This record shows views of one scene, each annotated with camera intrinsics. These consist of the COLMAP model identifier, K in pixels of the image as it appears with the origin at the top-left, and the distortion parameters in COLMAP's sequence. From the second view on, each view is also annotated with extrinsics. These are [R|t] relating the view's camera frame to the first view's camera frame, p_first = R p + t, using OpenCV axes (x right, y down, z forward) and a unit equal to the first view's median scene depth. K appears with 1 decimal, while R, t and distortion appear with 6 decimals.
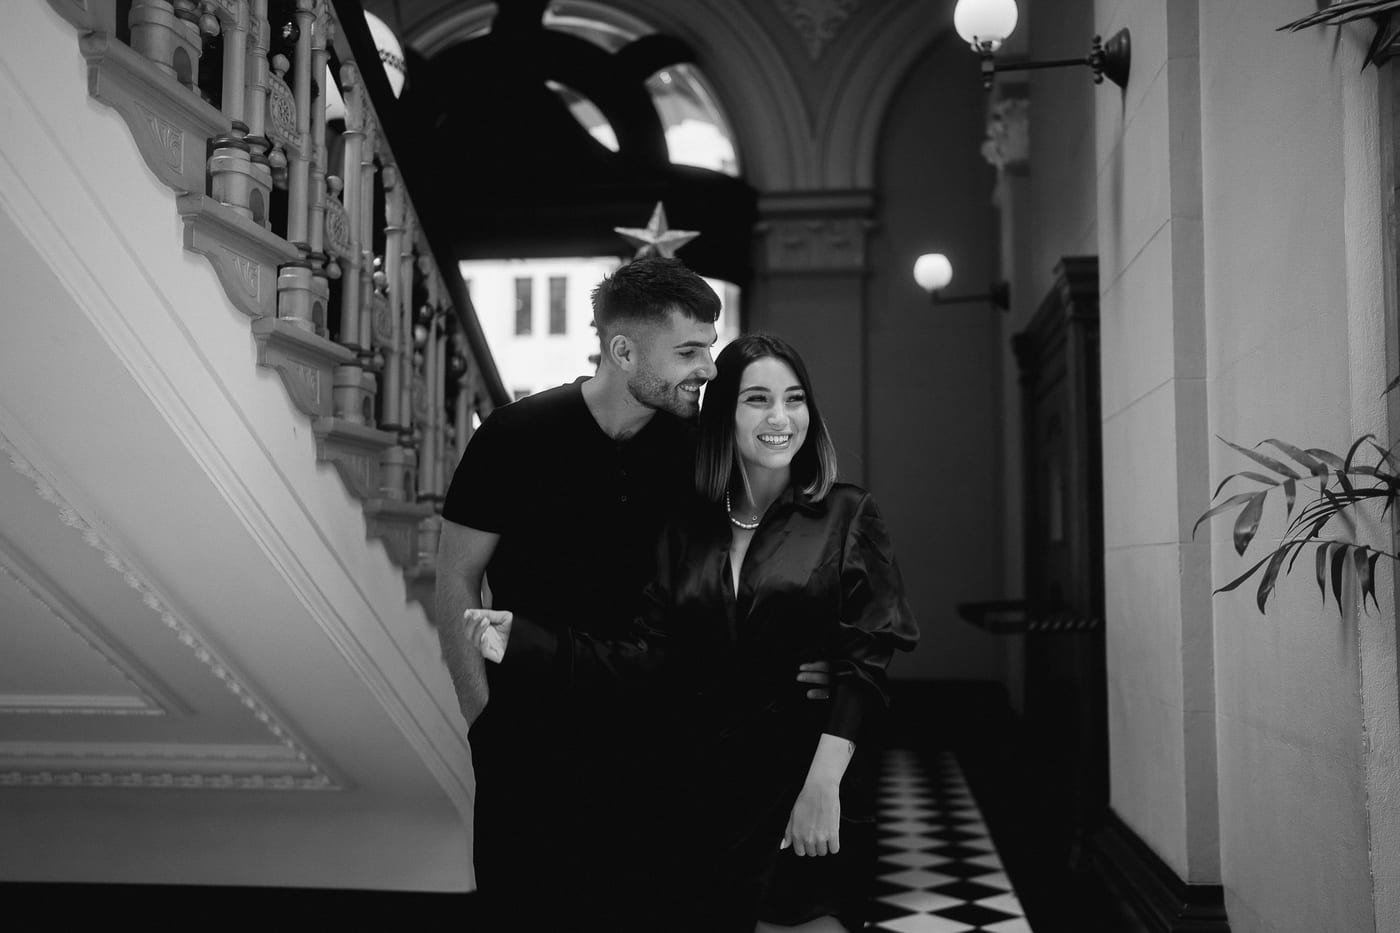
lens RADIAL K [[1369.5, 0, 700.0], [0, 1369.5, 466.5], [0, 0, 1]] dist [-0.044377, 0.153758]
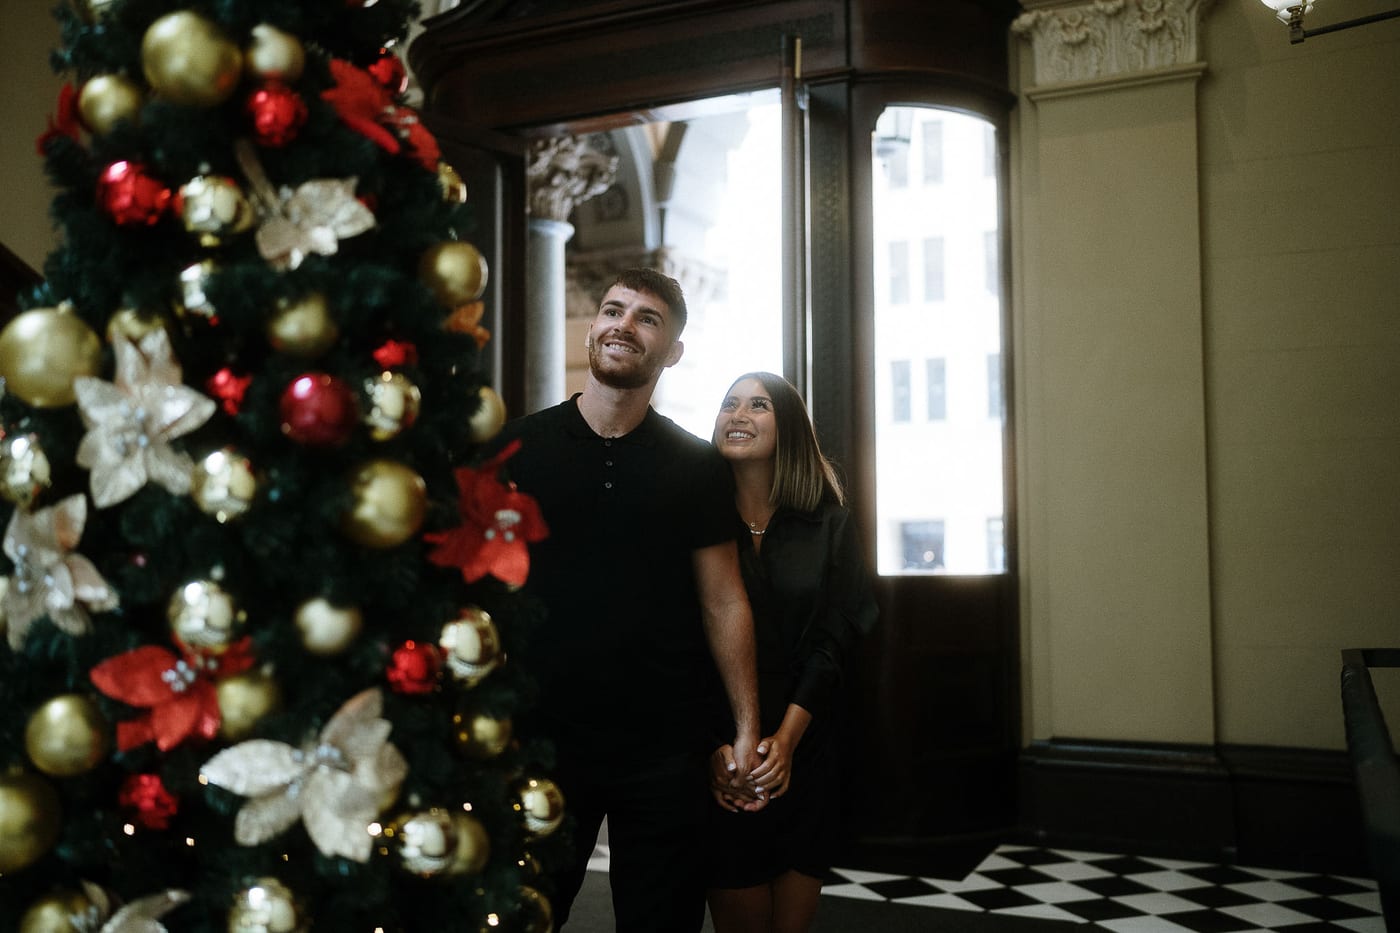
lens RADIAL K [[1369.5, 0, 700.0], [0, 1369.5, 466.5], [0, 0, 1]] dist [-0.044377, 0.153758]
pose [[0.955692, -0.030533, -0.292781, 0.082158], [0.034593, 0.999364, 0.008700, 0.019735], [0.292329, -0.018443, 0.956140, 0.356908]]
